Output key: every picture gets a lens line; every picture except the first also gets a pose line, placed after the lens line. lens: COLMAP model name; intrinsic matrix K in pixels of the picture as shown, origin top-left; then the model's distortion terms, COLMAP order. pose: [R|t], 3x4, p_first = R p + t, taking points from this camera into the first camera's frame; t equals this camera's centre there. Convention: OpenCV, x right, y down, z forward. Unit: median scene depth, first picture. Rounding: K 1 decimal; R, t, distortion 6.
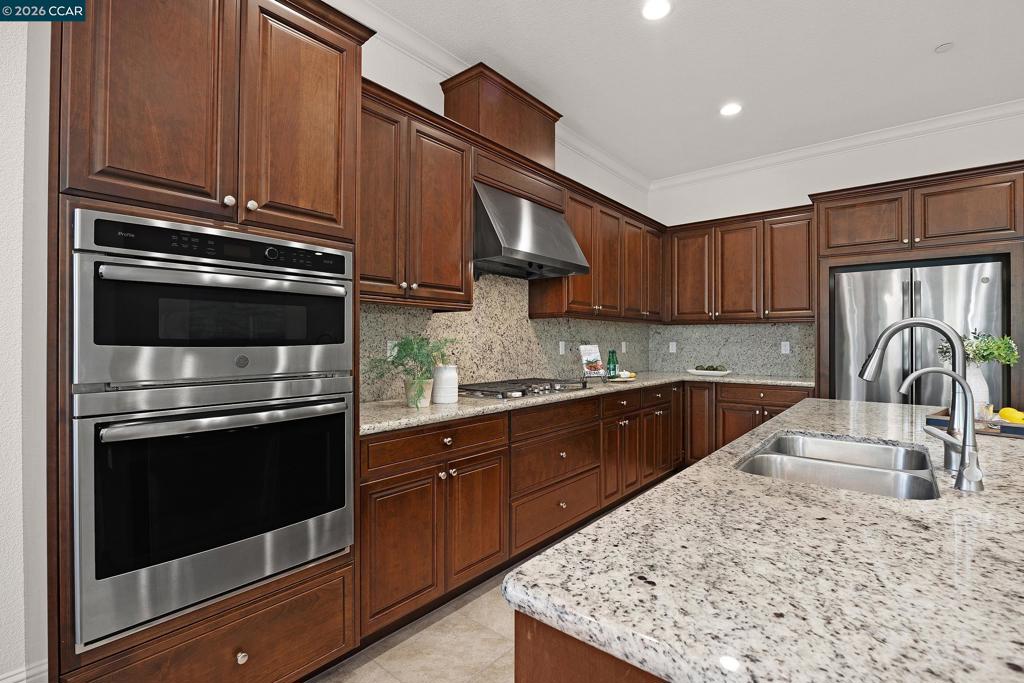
lens RADIAL K [[478.9, 0, 516.9], [0, 478.9, 339.8], [0, 0, 1]] dist [-0.011253, 0.000655]
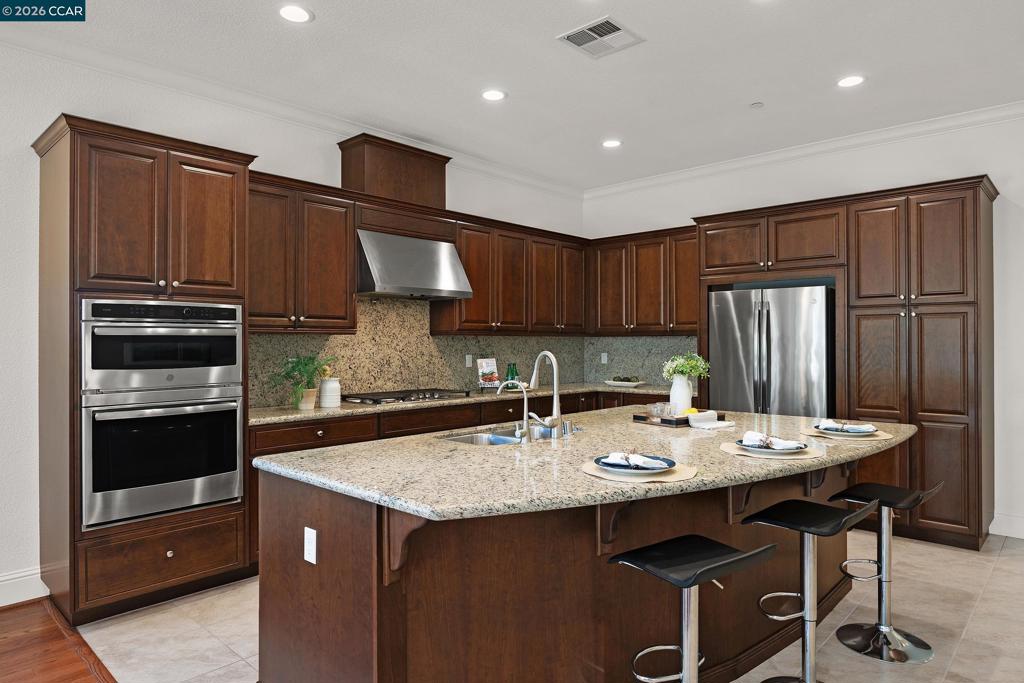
lens RADIAL K [[624.6, 0, 507.1], [0, 624.6, 339.7], [0, 0, 1]] dist [-0.000677, -0.000262]
pose [[0.997913, -0.005218, -0.064360, 0.459979], [0.005107, 0.999985, -0.001884, -0.046995], [0.064368, 0.001552, 0.997925, -0.685333]]
